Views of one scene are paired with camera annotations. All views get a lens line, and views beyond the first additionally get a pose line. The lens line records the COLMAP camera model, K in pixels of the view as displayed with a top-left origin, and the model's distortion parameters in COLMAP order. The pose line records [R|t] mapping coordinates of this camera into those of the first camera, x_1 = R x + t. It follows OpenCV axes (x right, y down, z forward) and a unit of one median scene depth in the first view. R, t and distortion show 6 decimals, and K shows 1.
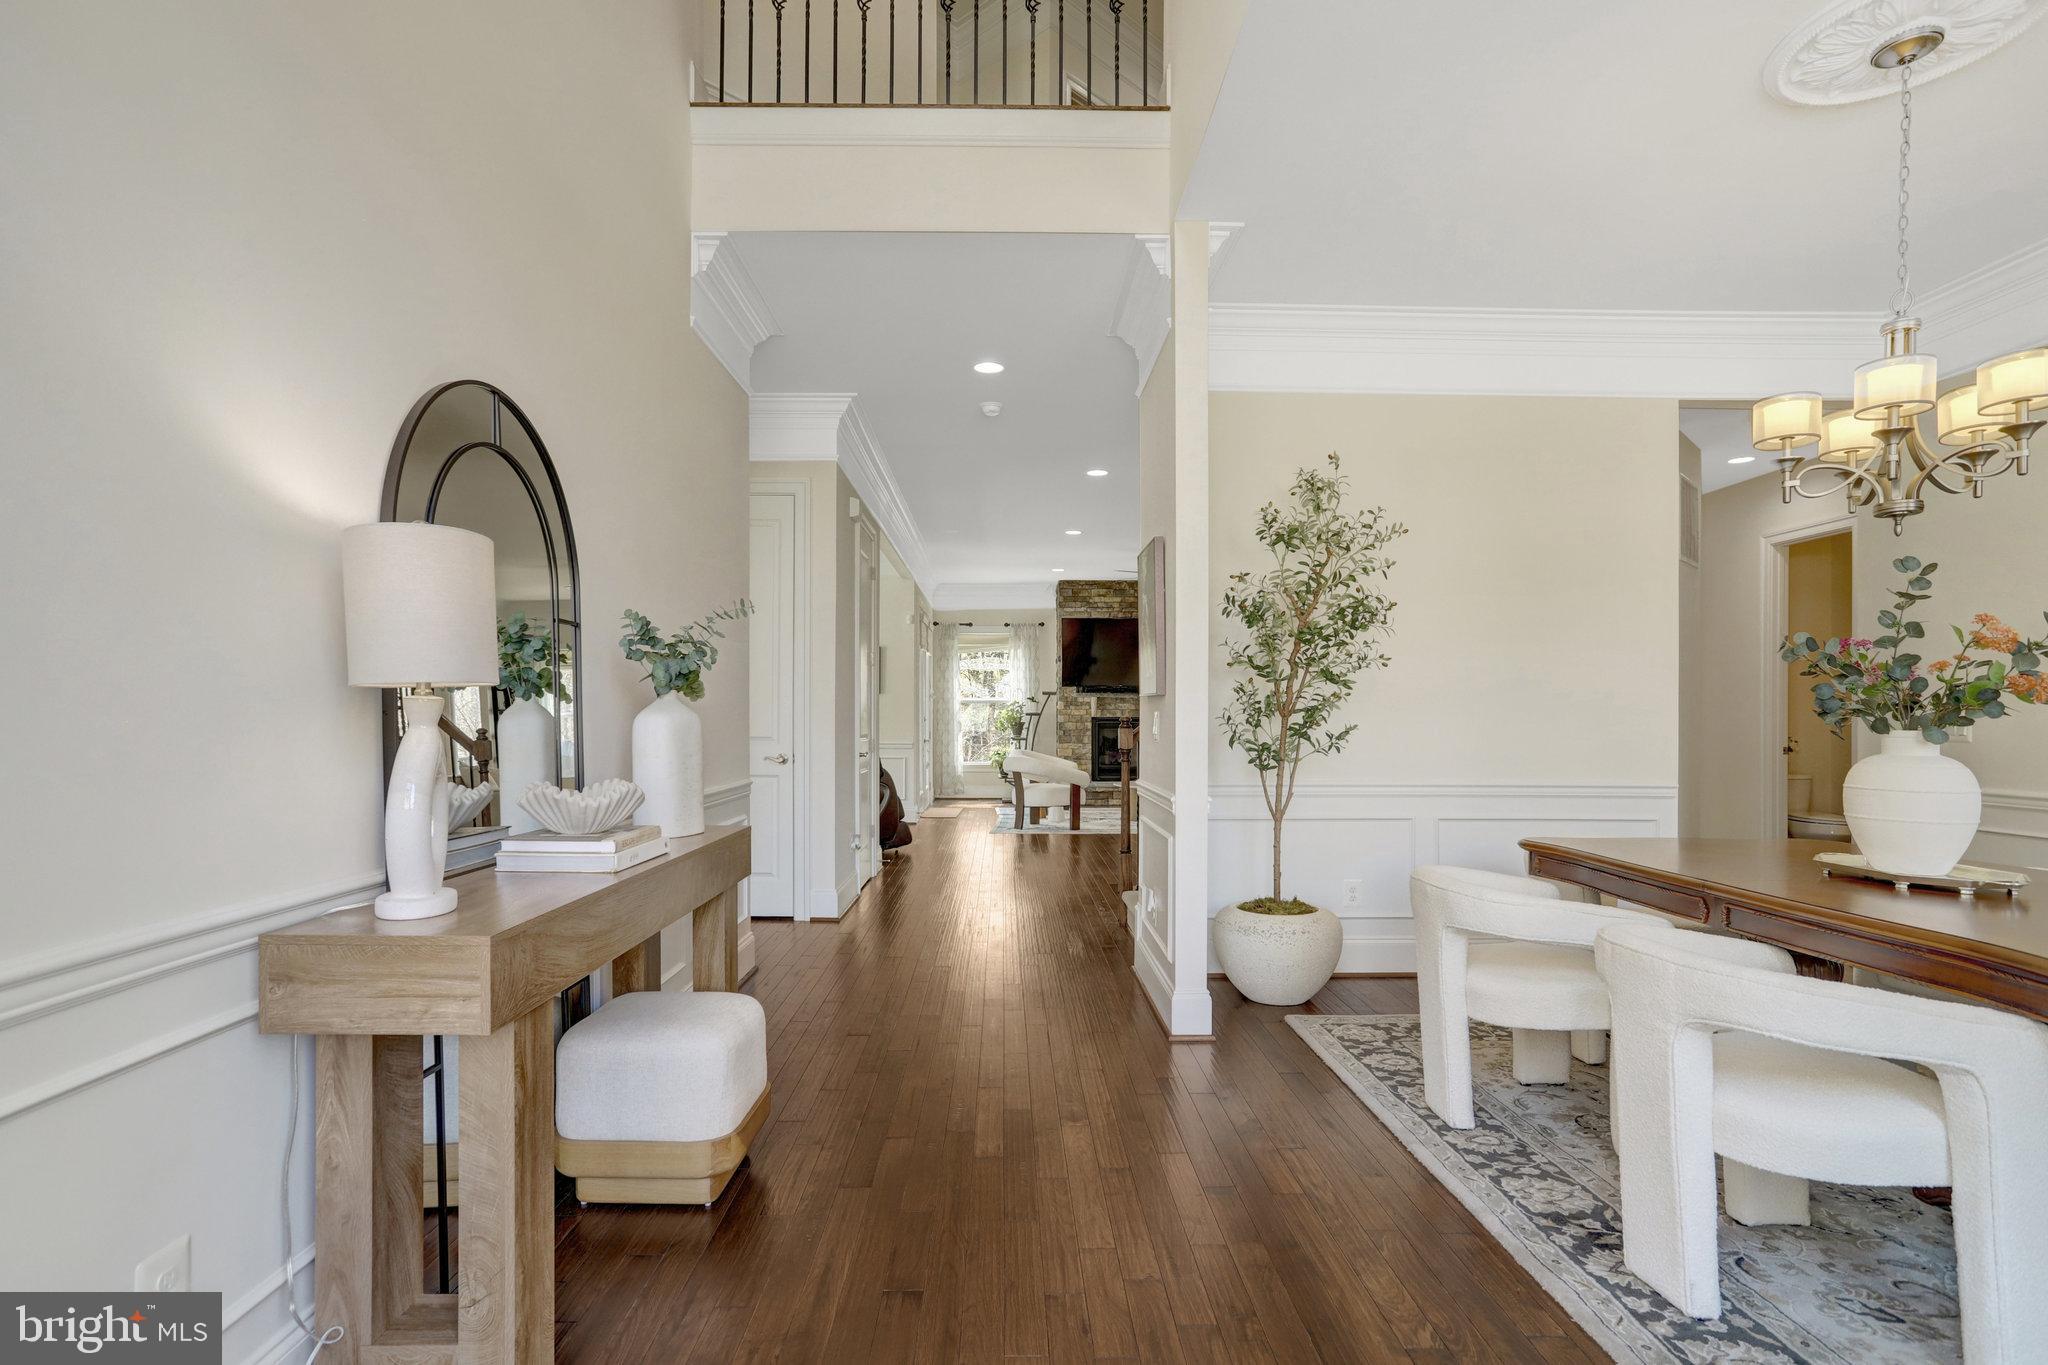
lens RADIAL K [[1029.5, 0, 1015.6], [0, 1029.5, 734.6], [0, 0, 1]] dist [-0.060226, 0.015683]
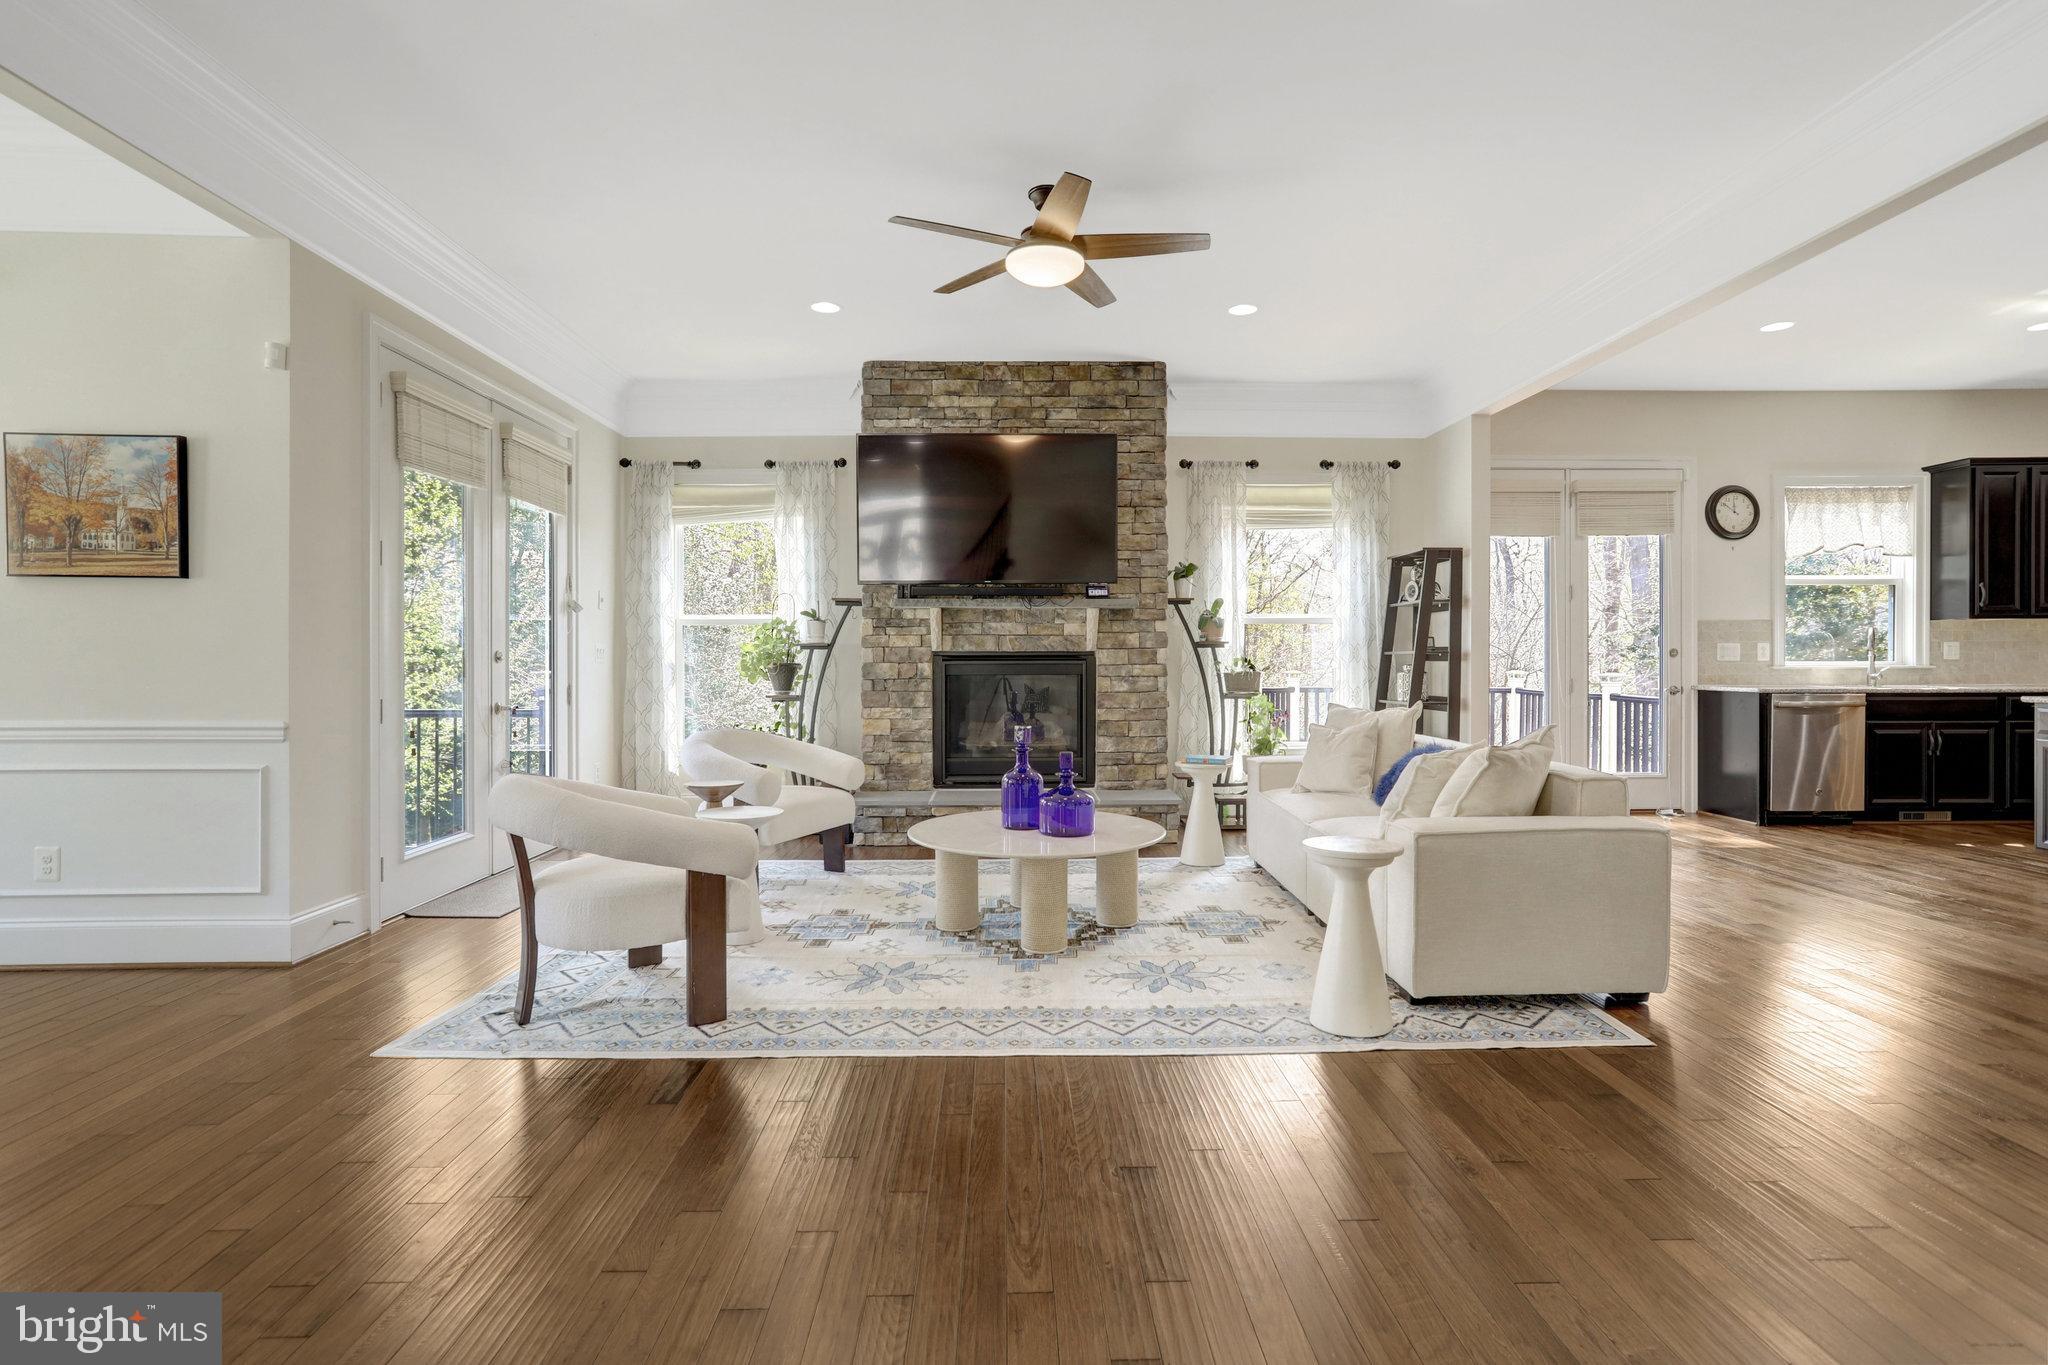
lens RADIAL K [[1029.5, 0, 1018.0], [0, 1029.5, 664.5], [0, 0, 1]] dist [-0.060226, 0.015683]
pose [[0.999683, -0.003194, -0.024990, 0.488789], [0.002977, 0.999958, -0.008713, -0.027448], [0.025017, 0.008636, 0.999650, 2.095232]]
